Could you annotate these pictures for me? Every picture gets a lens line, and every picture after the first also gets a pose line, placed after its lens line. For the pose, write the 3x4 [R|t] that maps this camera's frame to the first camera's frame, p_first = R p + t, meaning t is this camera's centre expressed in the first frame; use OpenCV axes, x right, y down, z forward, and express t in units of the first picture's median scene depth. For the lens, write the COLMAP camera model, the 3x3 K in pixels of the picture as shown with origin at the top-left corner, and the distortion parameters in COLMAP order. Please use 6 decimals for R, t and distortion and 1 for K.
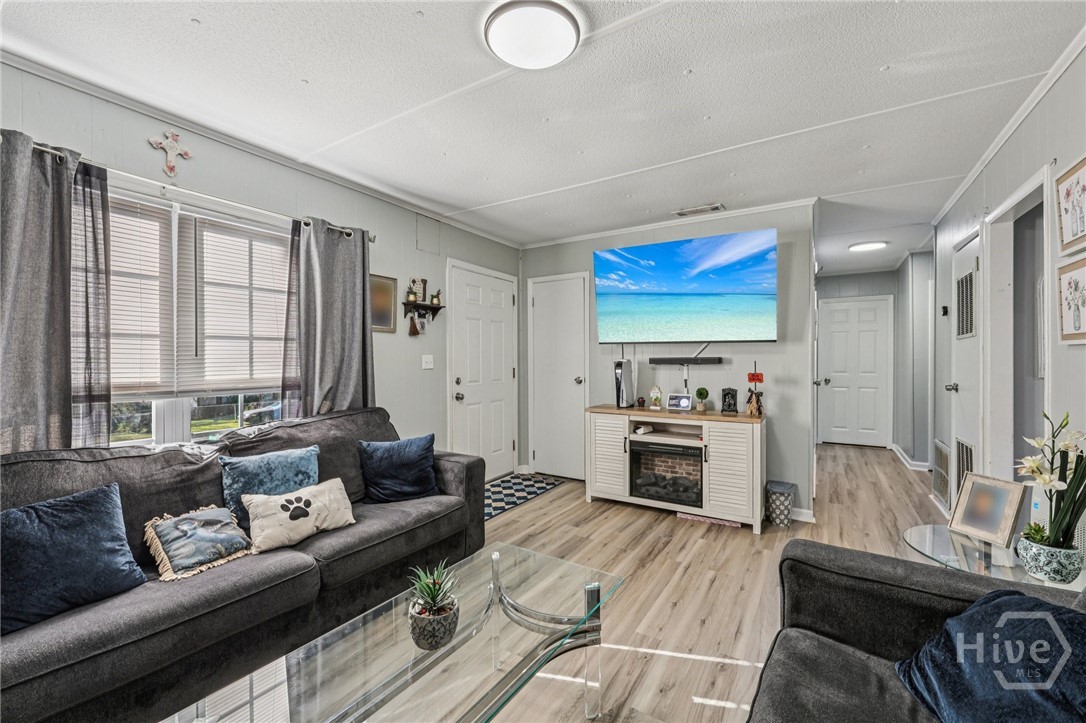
lens RADIAL K [[440.7, 0, 542.0], [0, 440.7, 363.9], [0, 0, 1]] dist [0.002787, 0.000265]
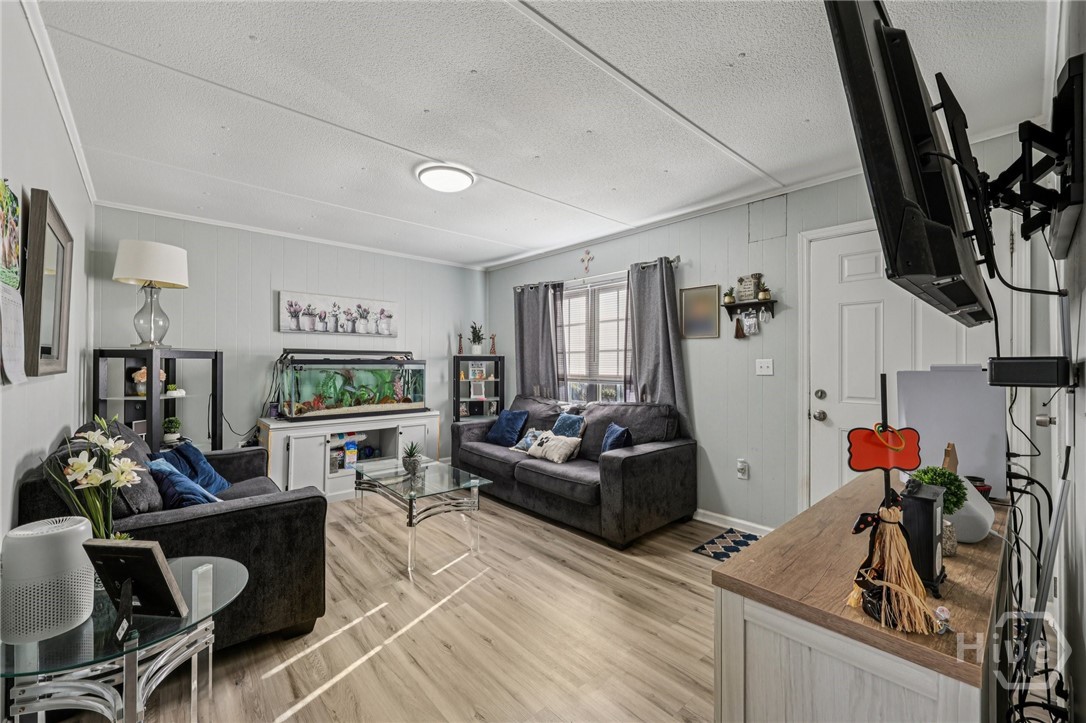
lens RADIAL K [[440.7, 0, 540.0], [0, 440.7, 359.5], [0, 0, 1]] dist [0.002787, 0.000265]
pose [[-0.267025, -0.010373, -0.963634, 0.940851], [-0.015805, 0.999855, -0.006384, -0.009392], [0.963560, 0.013526, -0.267151, 1.105100]]
